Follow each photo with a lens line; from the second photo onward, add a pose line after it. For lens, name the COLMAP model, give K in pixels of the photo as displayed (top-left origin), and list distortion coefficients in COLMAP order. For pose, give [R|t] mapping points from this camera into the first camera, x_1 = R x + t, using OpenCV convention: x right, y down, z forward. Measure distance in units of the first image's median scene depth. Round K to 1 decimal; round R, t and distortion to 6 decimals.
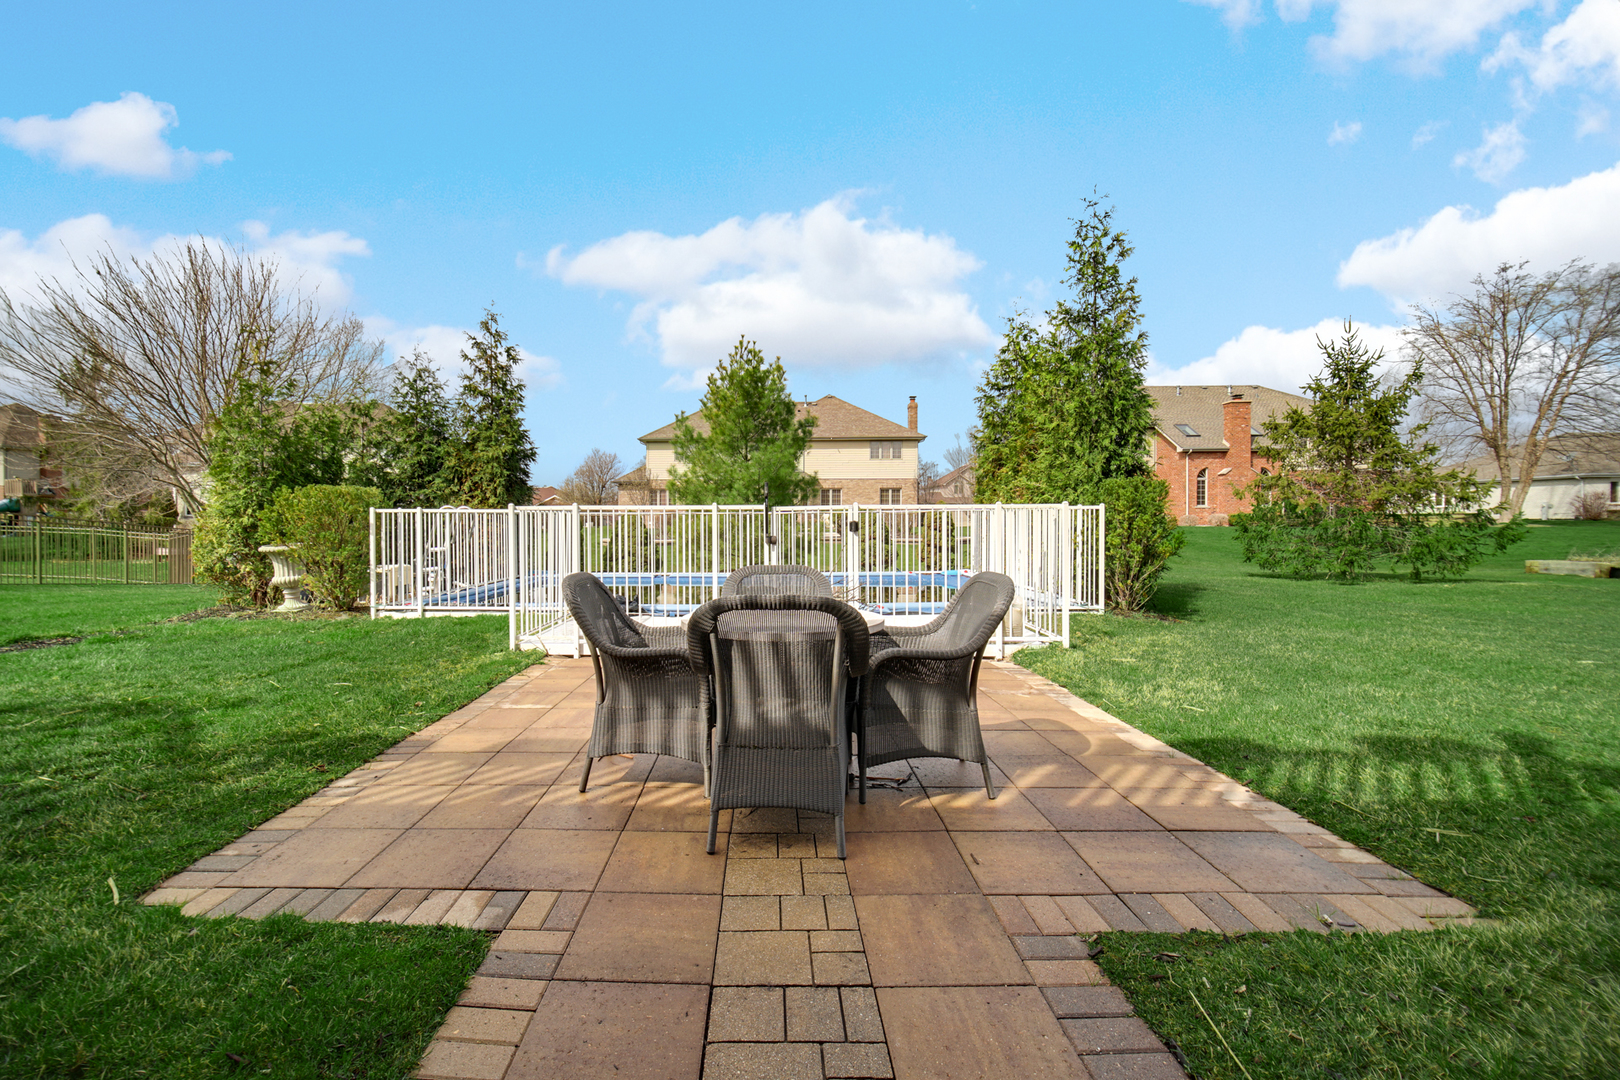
lens RADIAL K [[667.3, 0, 805.0], [0, 667.3, 524.2], [0, 0, 1]] dist [0.000249, -0.000139]
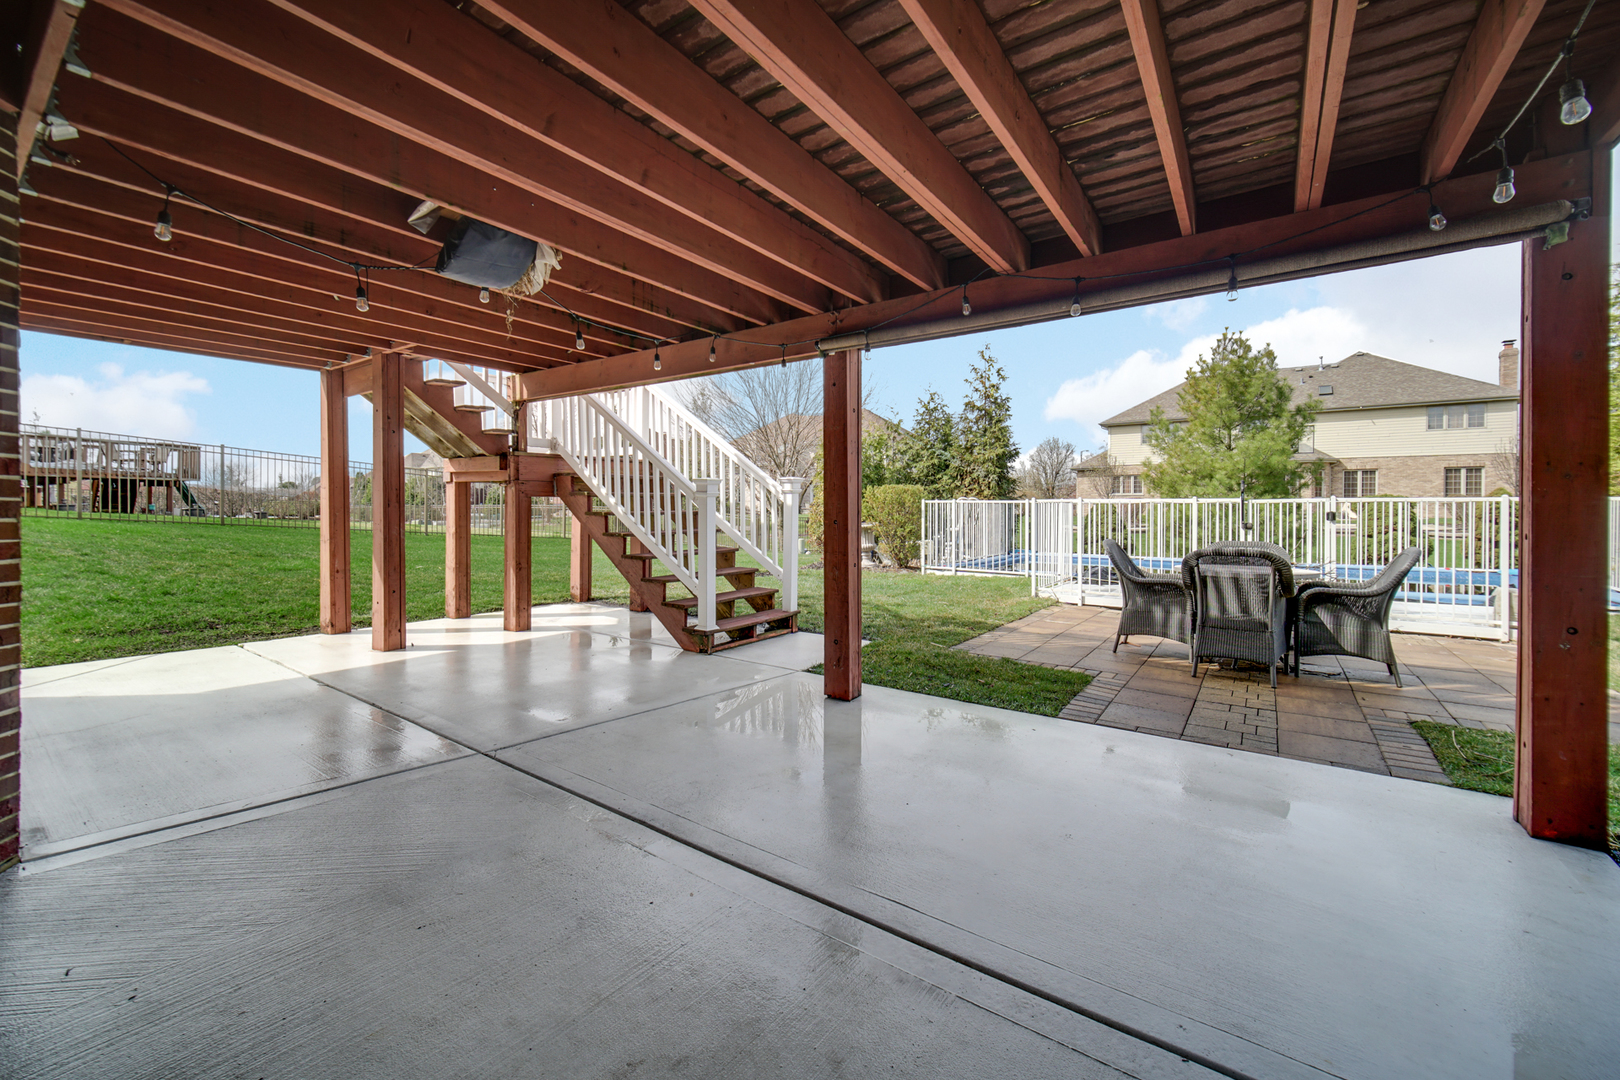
lens RADIAL K [[667.3, 0, 770.0], [0, 667.3, 511.5], [0, 0, 1]] dist [0.000249, -0.000139]
pose [[0.767232, 0.008179, -0.641317, 0.027820], [-0.007620, 0.999964, 0.003637, -0.000773], [0.641324, 0.002097, 0.767267, -0.229237]]
